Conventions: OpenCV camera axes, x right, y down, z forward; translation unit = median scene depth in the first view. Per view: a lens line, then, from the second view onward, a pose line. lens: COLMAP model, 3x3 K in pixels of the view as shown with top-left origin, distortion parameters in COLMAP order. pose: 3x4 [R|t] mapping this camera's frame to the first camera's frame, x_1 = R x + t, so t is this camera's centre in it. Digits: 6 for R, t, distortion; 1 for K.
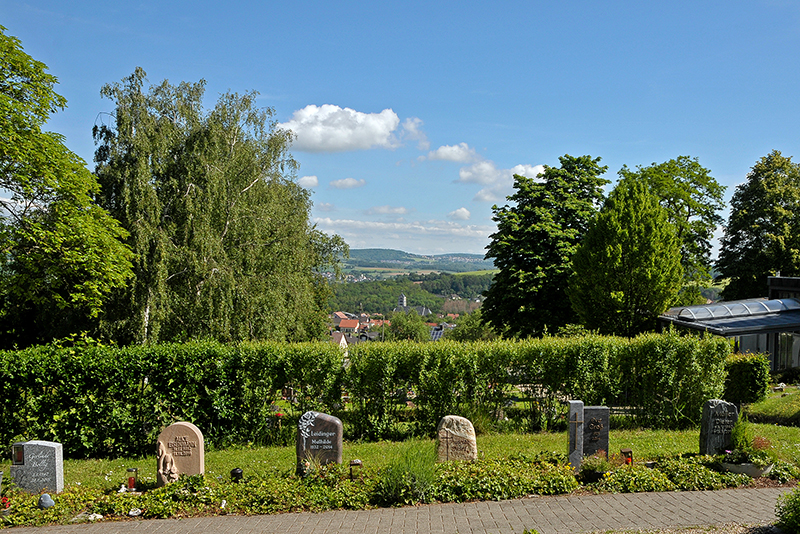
lens RADIAL K [[680.1, 0, 405.6], [0, 680.1, 271.0], [0, 0, 1]] dist [0.020244, 0.004611]
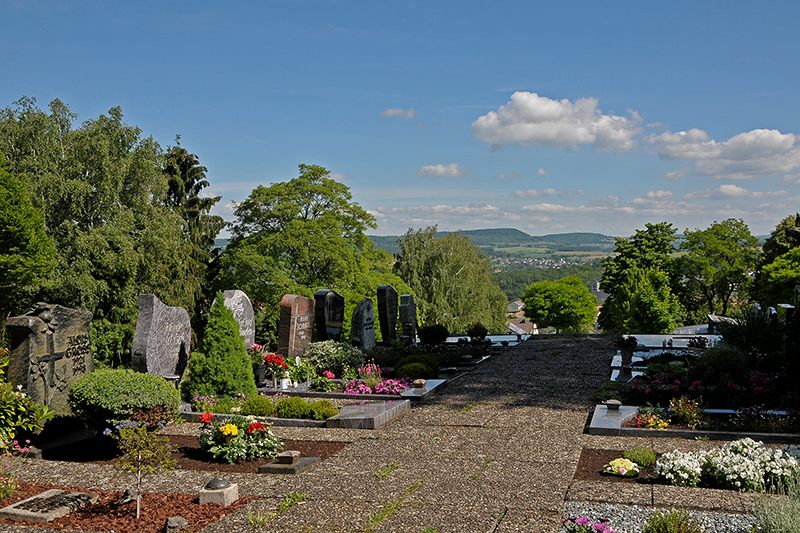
lens RADIAL K [[751.5, 0, 401.4], [0, 751.5, 263.5], [0, 0, 1]] dist [-0.012084, 0.000000]
pose [[0.954911, -0.030321, -0.295340, 0.202887], [0.041123, 0.998691, 0.030431, -0.157194], [0.294030, -0.041204, 0.954908, -0.890811]]
